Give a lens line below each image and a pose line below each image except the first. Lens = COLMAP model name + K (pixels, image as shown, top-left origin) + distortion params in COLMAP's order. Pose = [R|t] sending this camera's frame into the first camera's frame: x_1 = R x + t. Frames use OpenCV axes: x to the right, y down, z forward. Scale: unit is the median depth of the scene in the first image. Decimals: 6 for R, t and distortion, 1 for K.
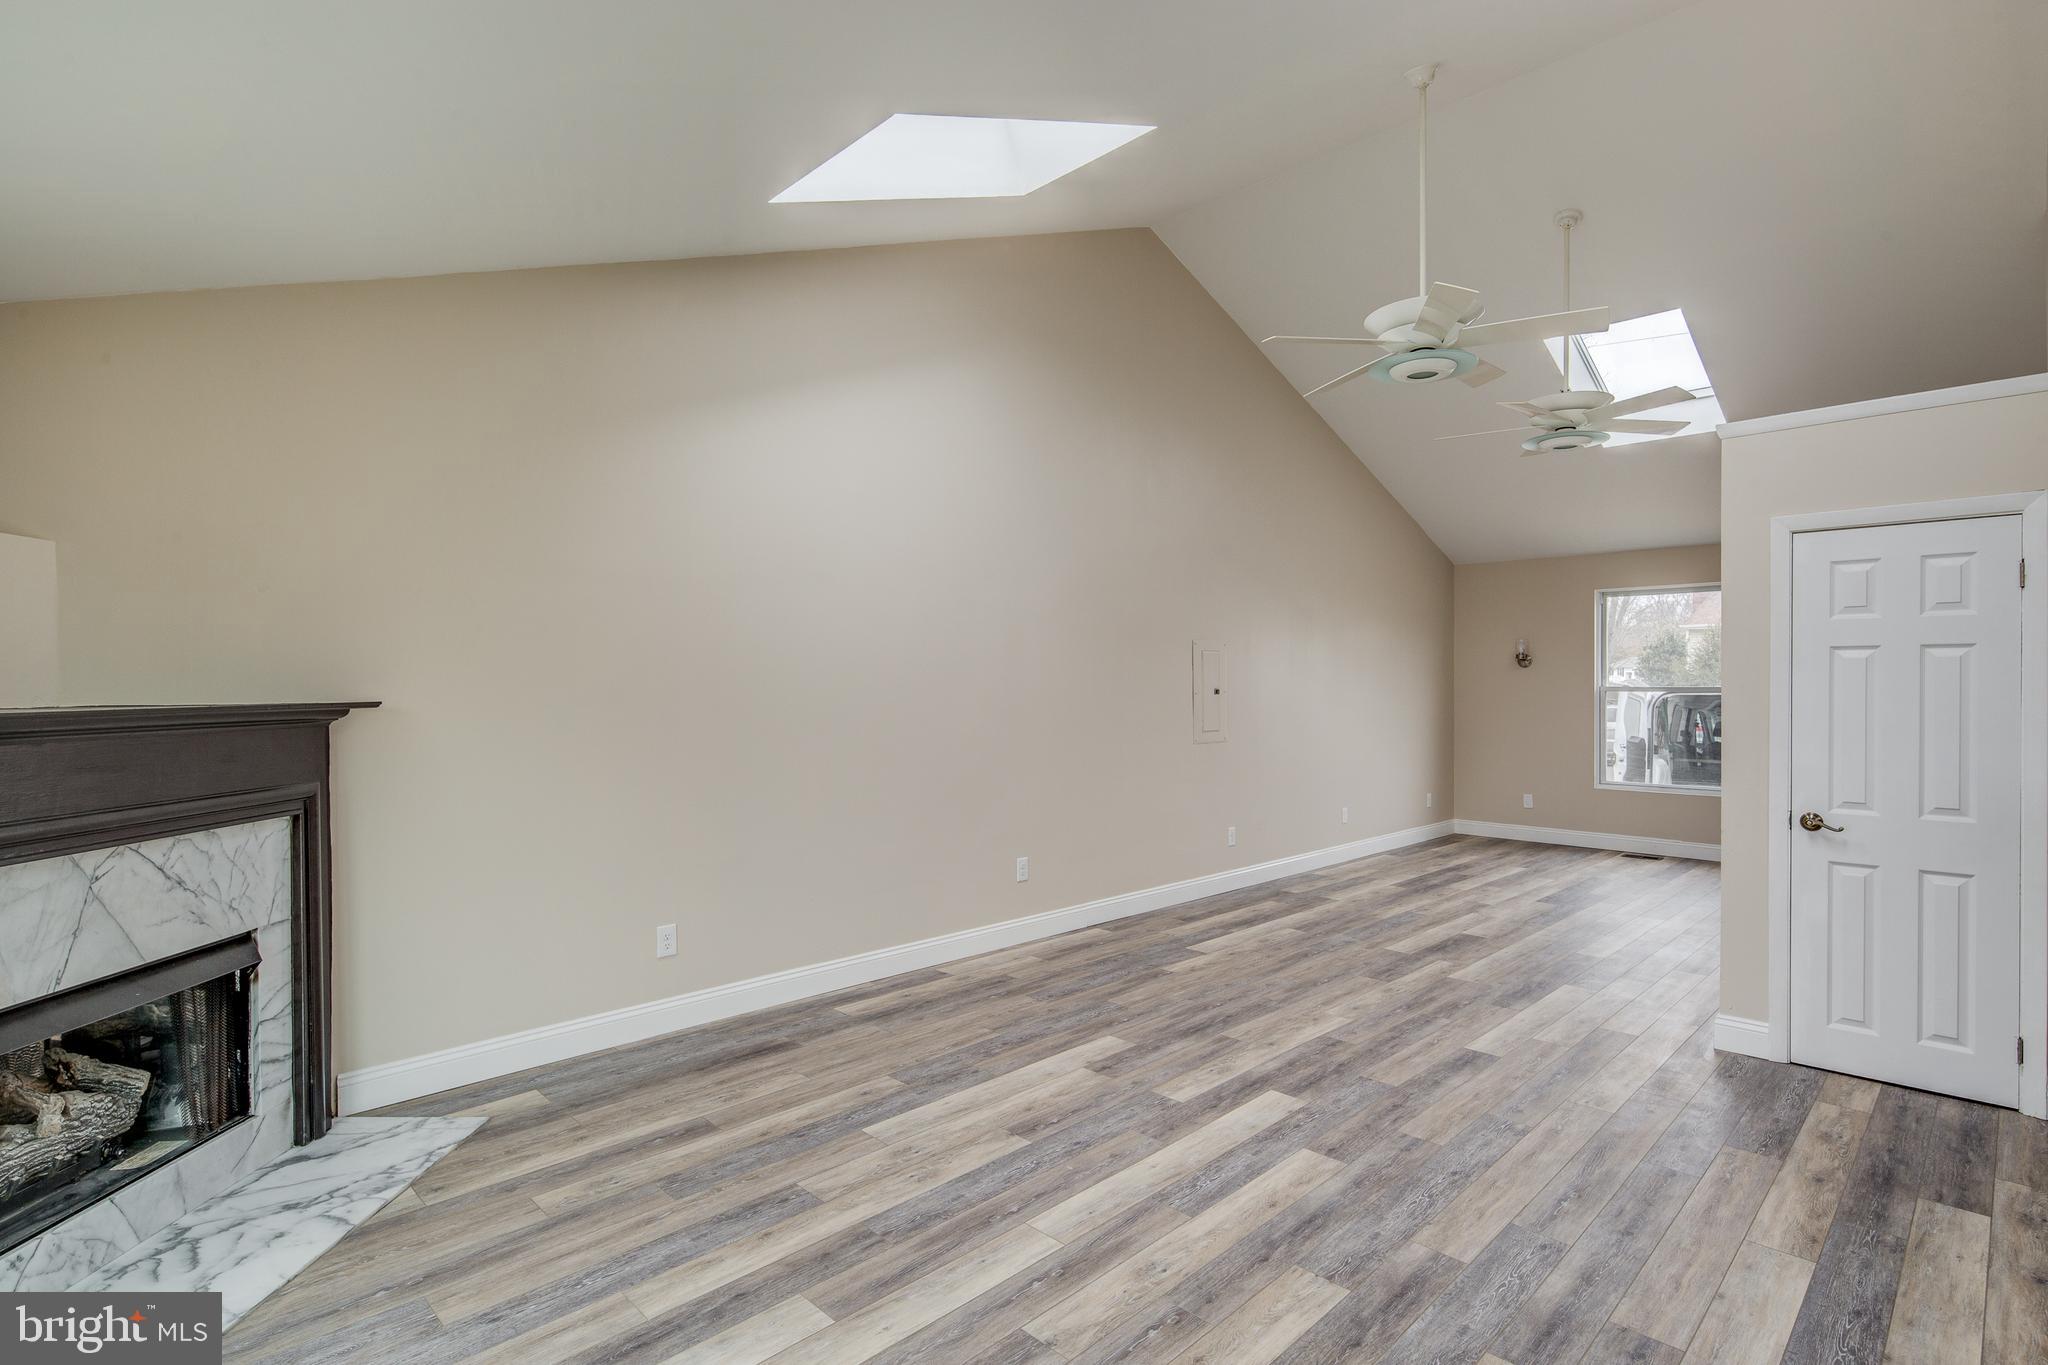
lens RADIAL K [[994.0, 0, 1026.9], [0, 994.0, 685.9], [0, 0, 1]] dist [0.007651, -0.005147]
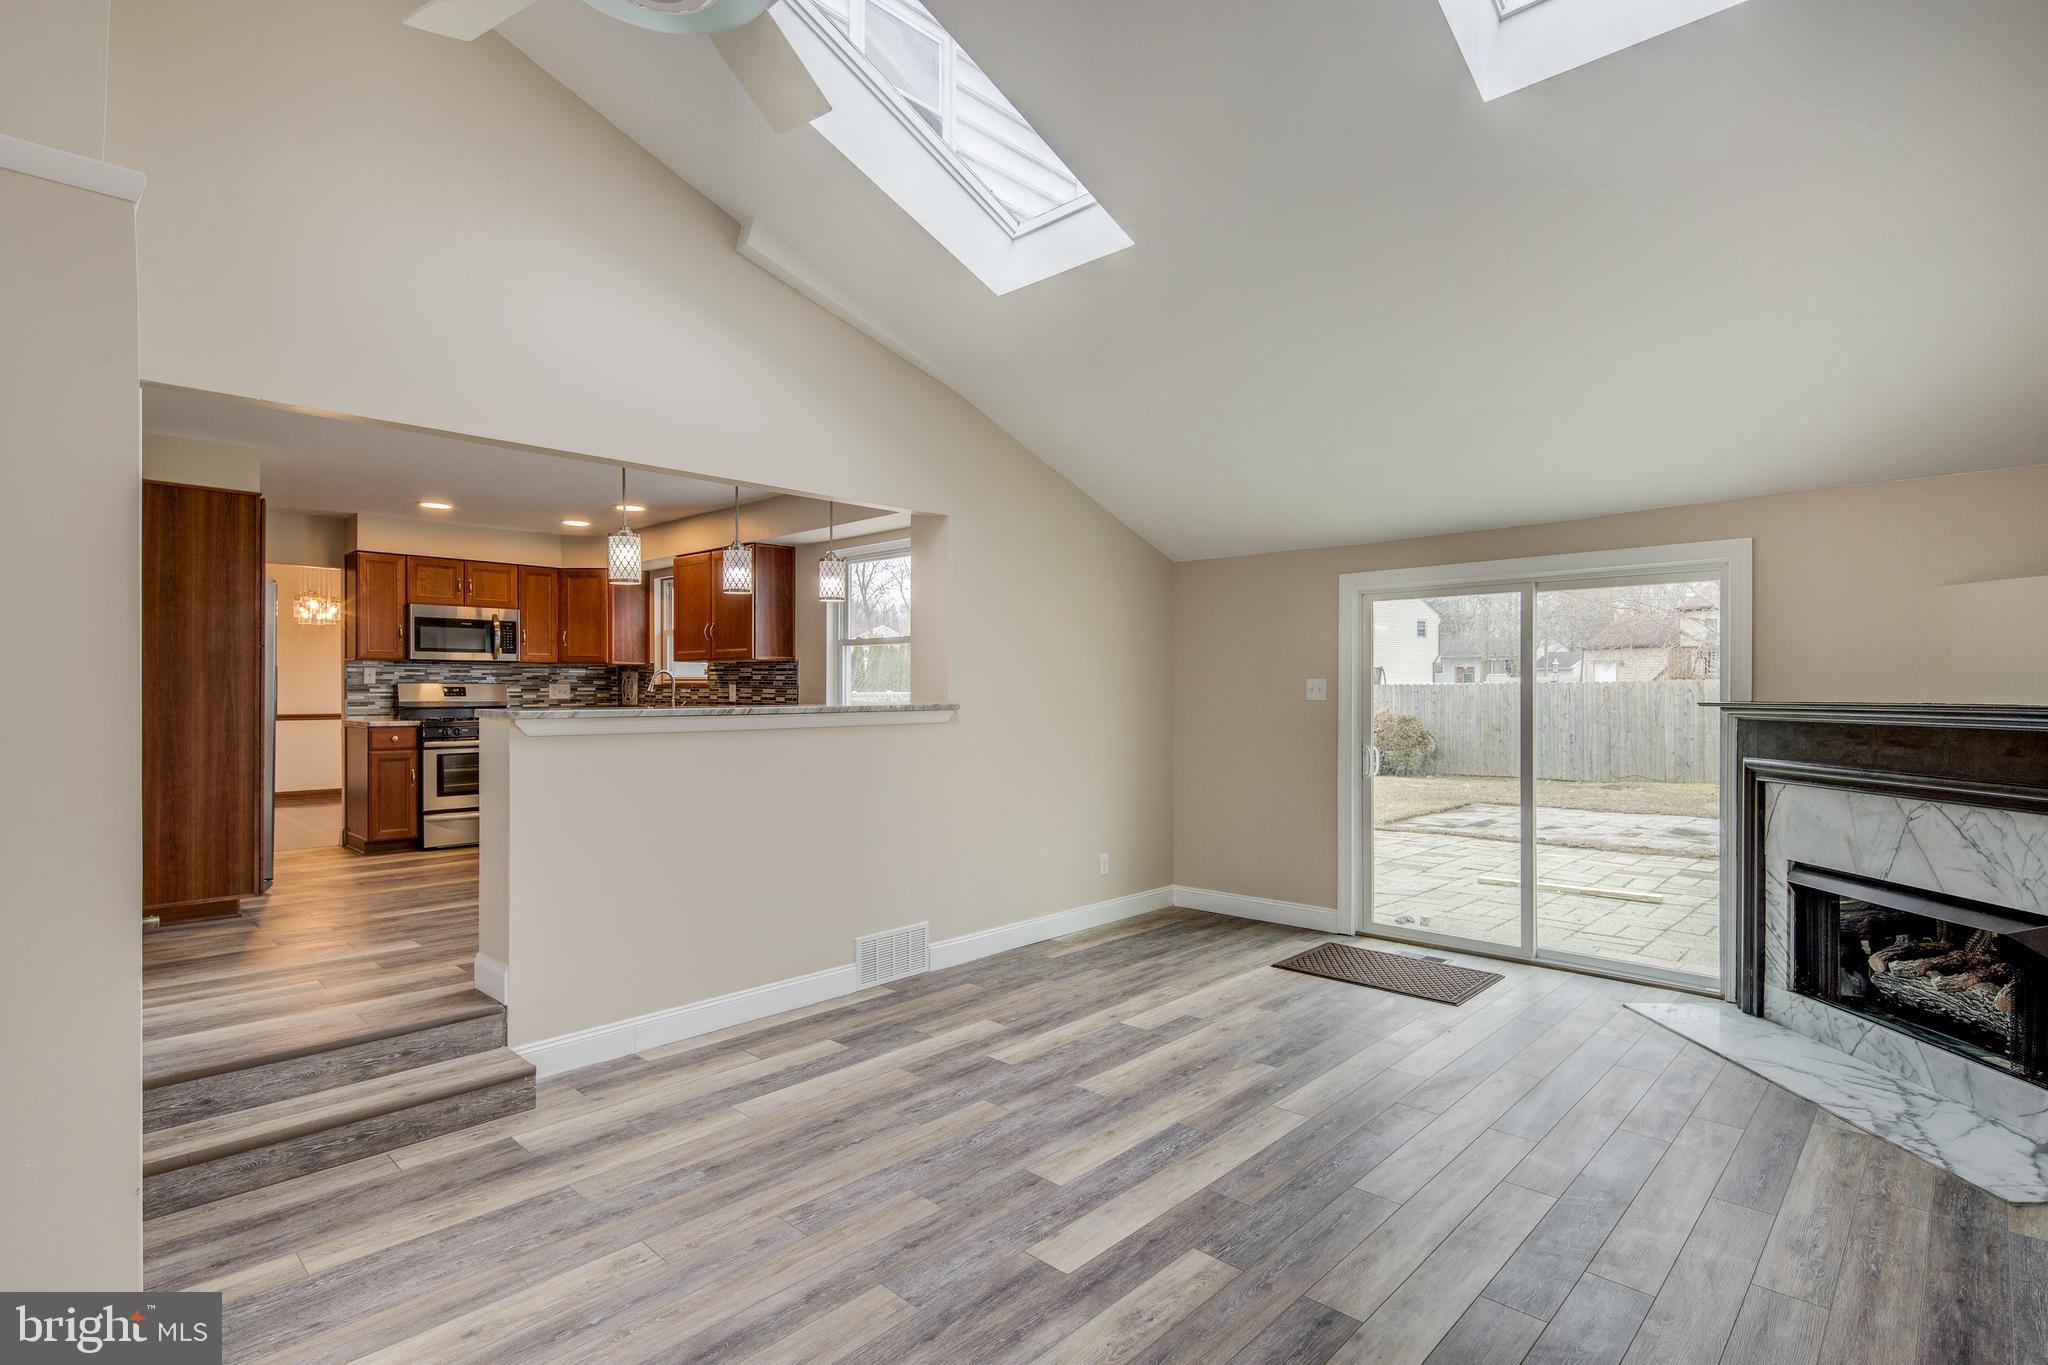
lens RADIAL K [[994.0, 0, 1024.6], [0, 994.0, 690.6], [0, 0, 1]] dist [0.007651, -0.005147]
pose [[-0.999798, 0.001119, -0.020090, 0.295437], [0.001057, 0.999995, 0.003097, -0.003108], [0.020094, 0.003075, -0.999793, 1.729117]]
